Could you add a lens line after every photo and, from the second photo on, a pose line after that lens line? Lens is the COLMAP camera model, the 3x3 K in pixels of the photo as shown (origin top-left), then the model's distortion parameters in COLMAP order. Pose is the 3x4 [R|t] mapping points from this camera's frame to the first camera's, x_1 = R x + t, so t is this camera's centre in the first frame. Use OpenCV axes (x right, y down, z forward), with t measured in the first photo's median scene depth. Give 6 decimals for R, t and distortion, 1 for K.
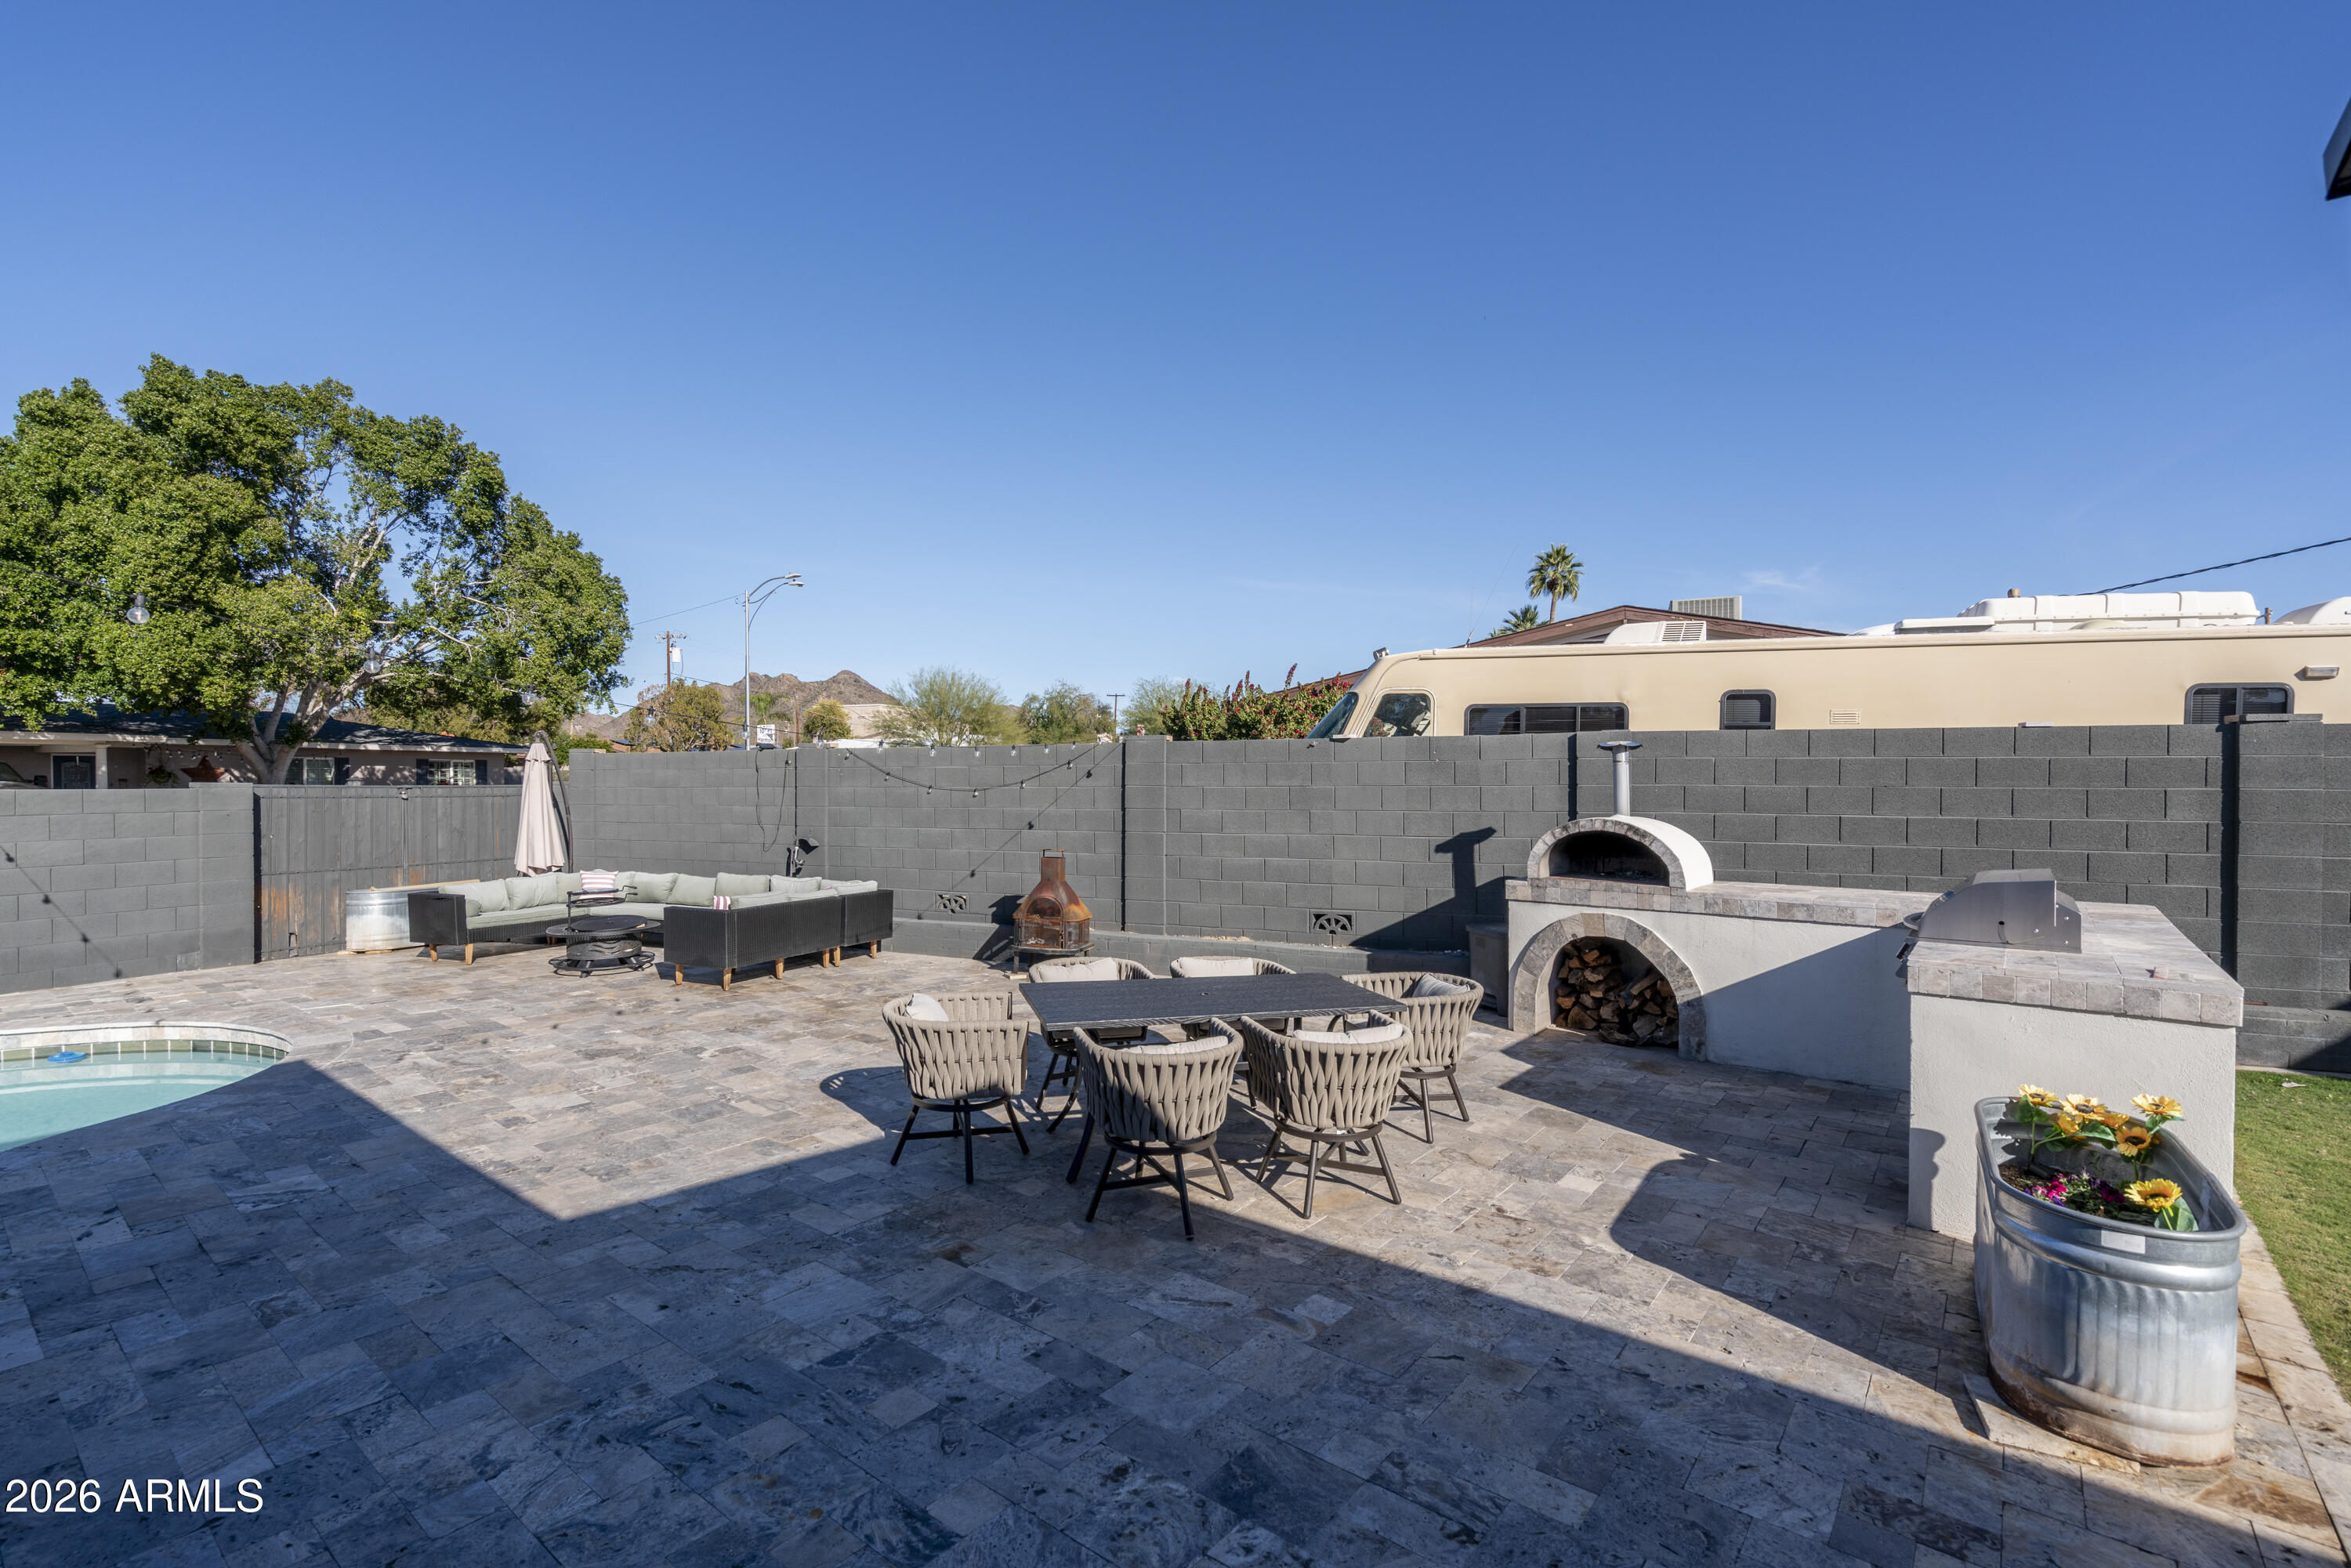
lens RADIAL K [[1057.7, 0, 1176.0], [0, 1057.7, 778.2], [0, 0, 1]] dist [-0.005557, 0.001850]
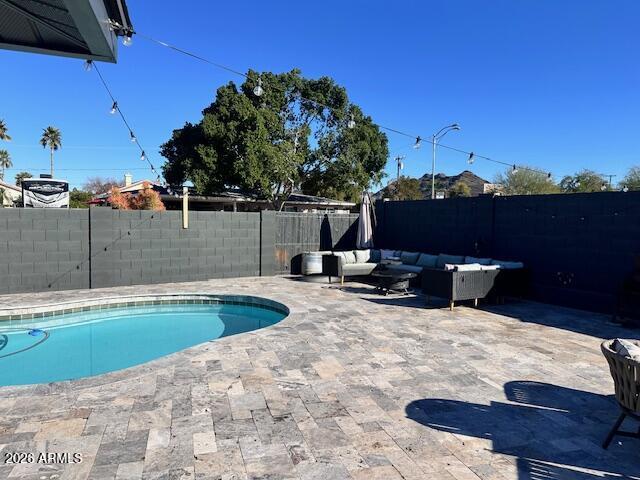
lens RADIAL K [[451.5, 0, 319.4], [0, 451.5, 240.1], [0, 0, 1]] dist [0.008139, -0.008642]
pose [[0.819388, 0.045125, -0.571461, -0.160145], [-0.016935, 0.998367, 0.054554, 0.022311], [0.572990, -0.035023, 0.818814, 0.154205]]
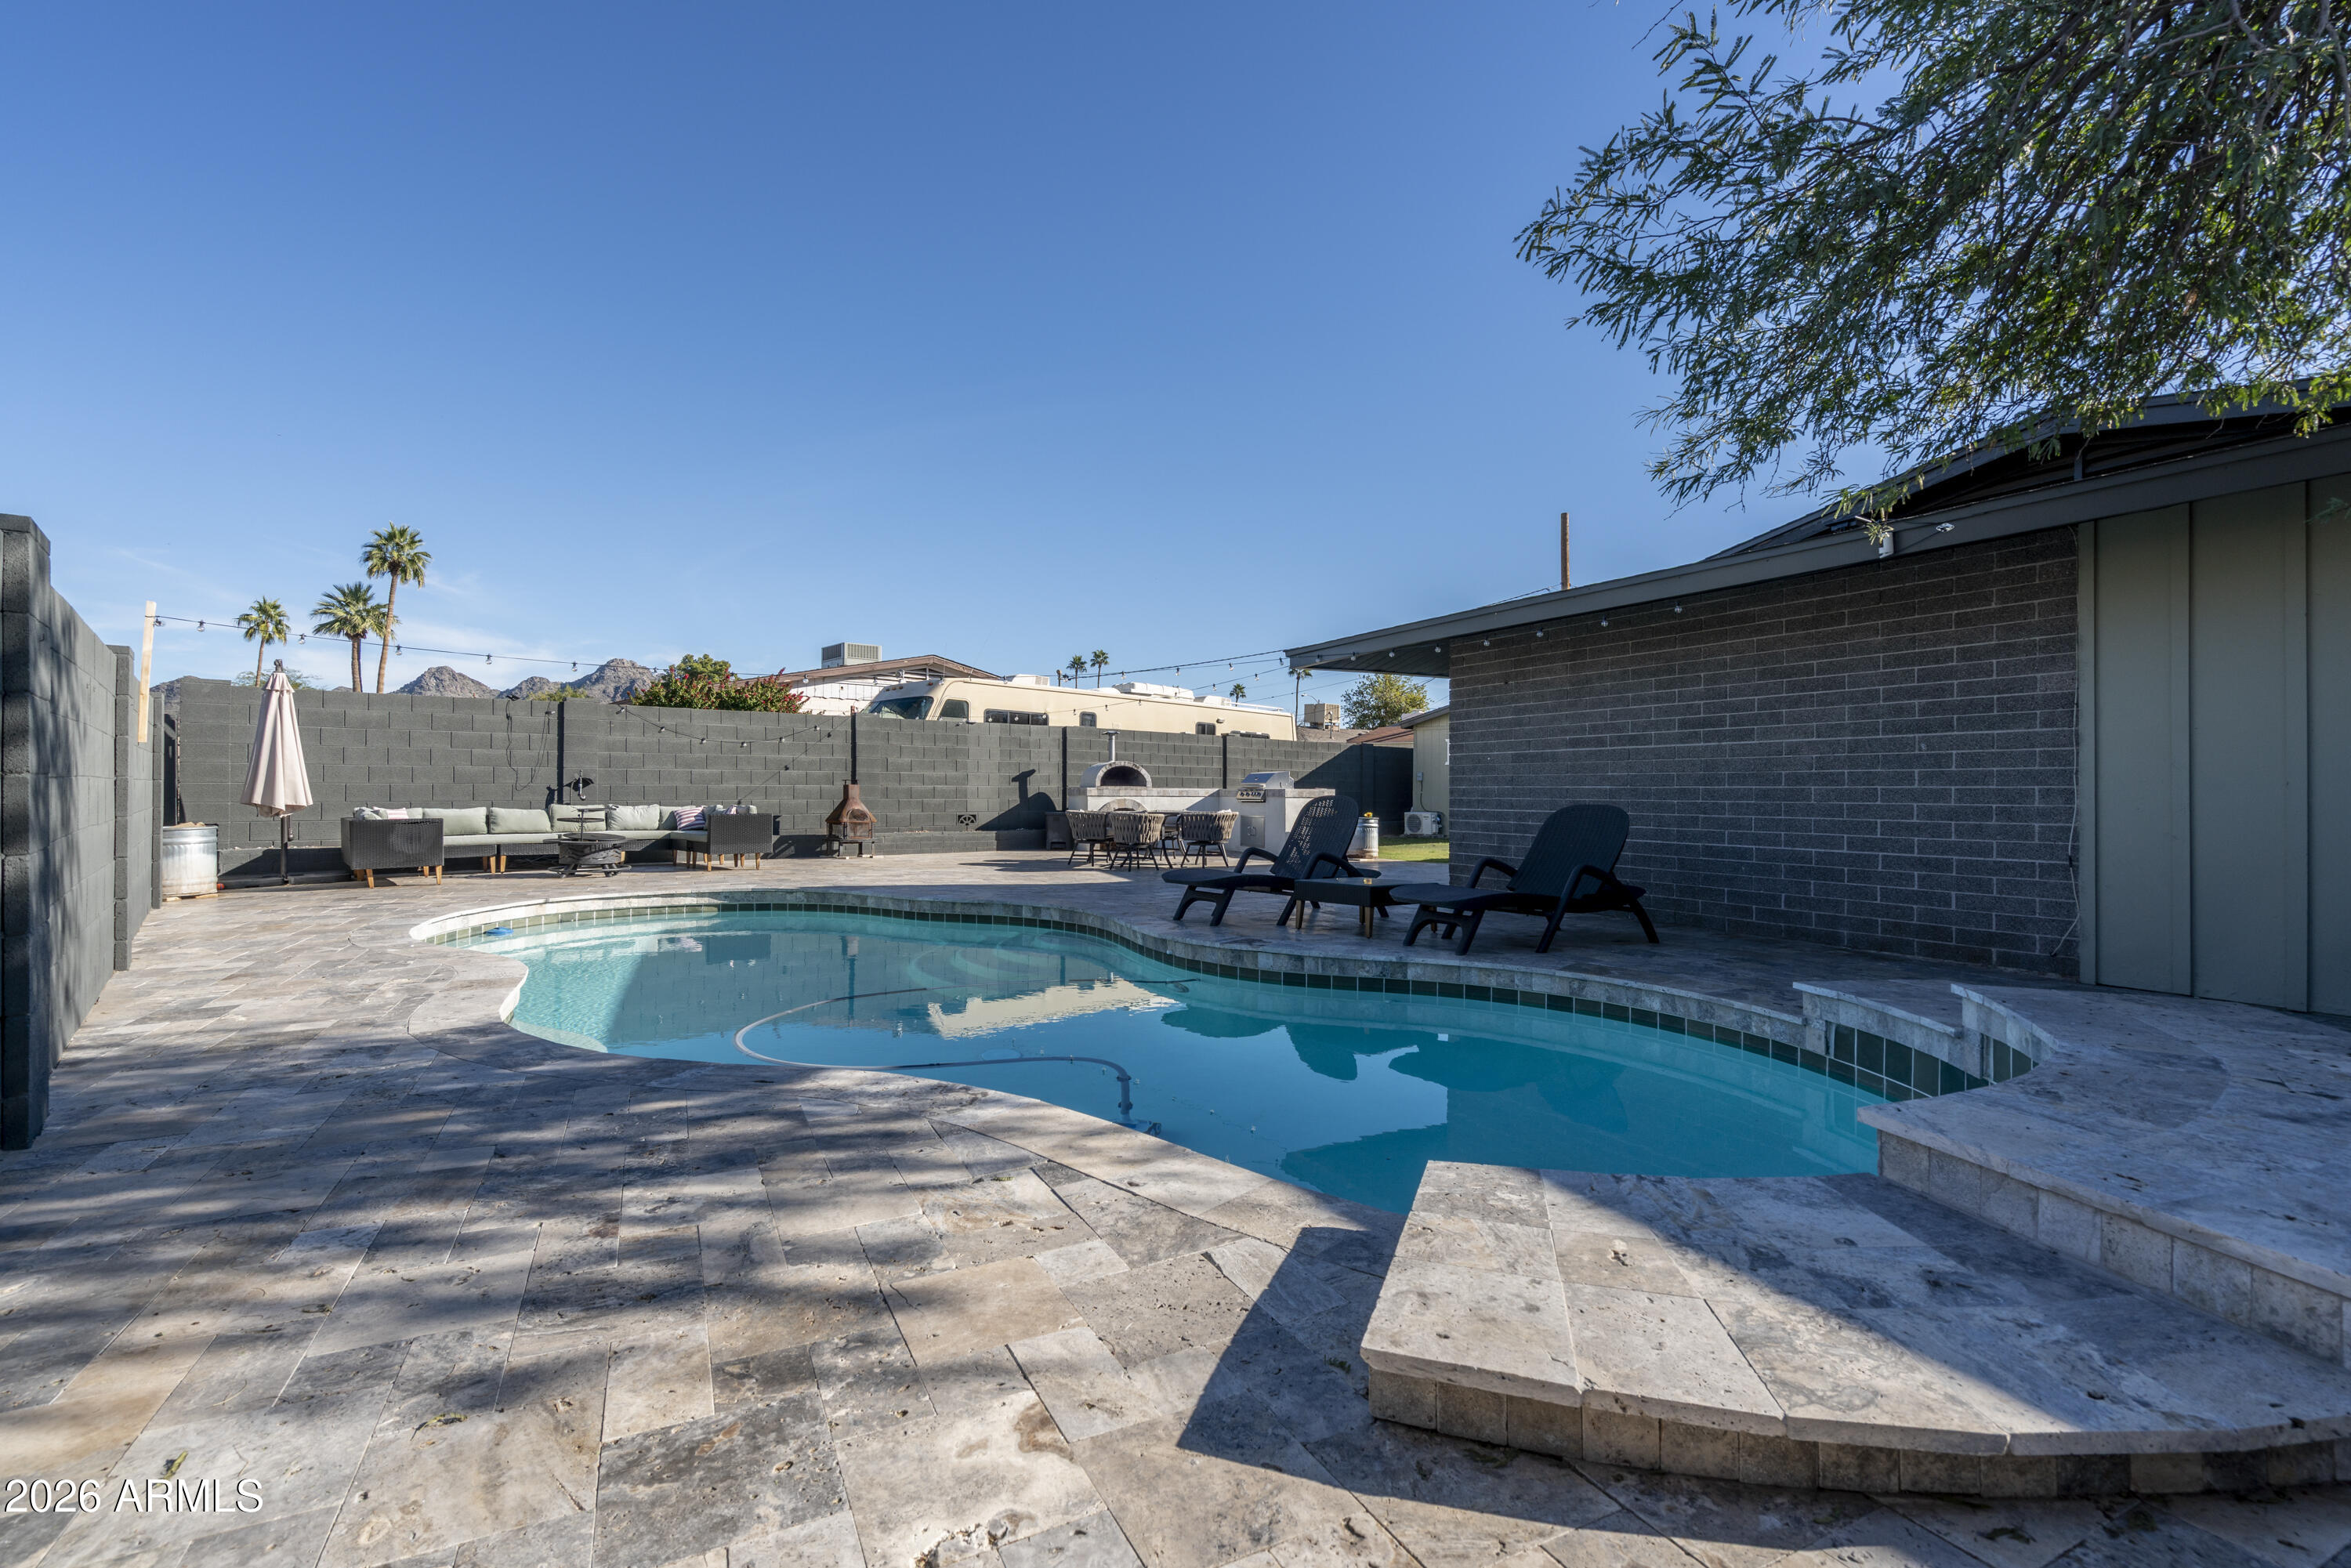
lens RADIAL K [[1057.7, 0, 1181.9], [0, 1057.7, 778.7], [0, 0, 1]] dist [-0.005557, 0.001850]
pose [[0.404891, 0.013901, 0.914259, -1.726077], [-0.005810, 0.999903, -0.012631, 0.103320], [-0.914346, -0.000197, 0.404933, -0.143683]]
